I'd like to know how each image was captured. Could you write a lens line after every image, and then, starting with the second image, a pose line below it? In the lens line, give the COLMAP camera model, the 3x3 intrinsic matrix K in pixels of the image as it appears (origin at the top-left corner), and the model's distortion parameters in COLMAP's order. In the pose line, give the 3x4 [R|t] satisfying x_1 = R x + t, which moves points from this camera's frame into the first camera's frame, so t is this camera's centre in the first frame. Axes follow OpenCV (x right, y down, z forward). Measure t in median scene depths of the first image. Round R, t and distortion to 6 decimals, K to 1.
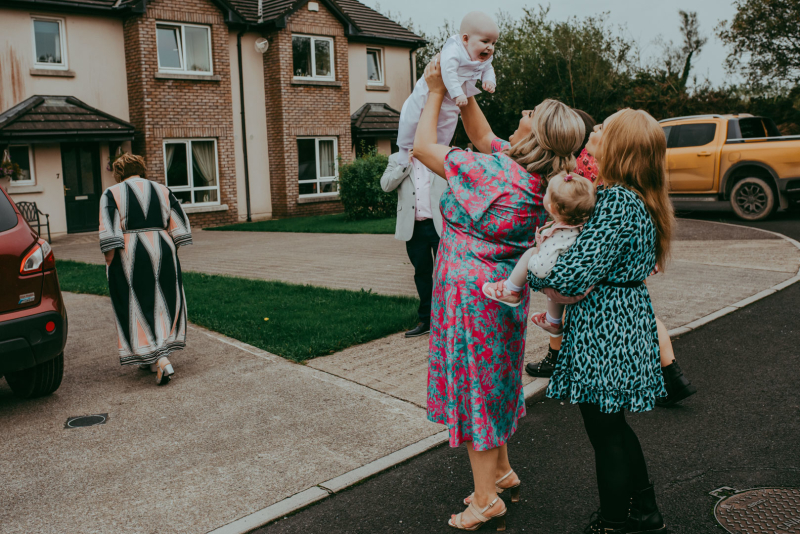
lens RADIAL K [[836.2, 0, 399.8], [0, 836.2, 265.8], [0, 0, 1]] dist [-0.016611, 0.000000]
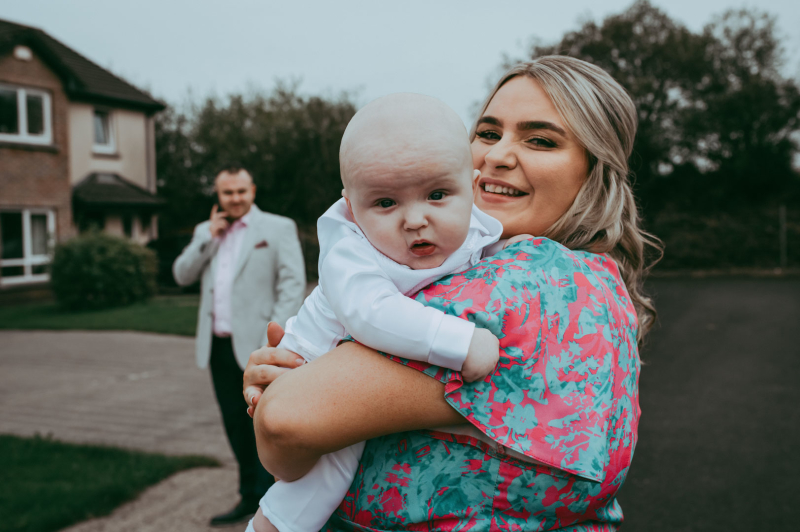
lens RADIAL K [[810.4, 0, 399.5], [0, 810.4, 266.0], [0, 0, 1]] dist [-0.067723, 0.000000]
pose [[0.955390, 0.003387, 0.295327, 0.019770], [0.023879, 0.995775, -0.088671, -0.019033], [-0.294379, 0.091767, 0.951273, 0.143120]]
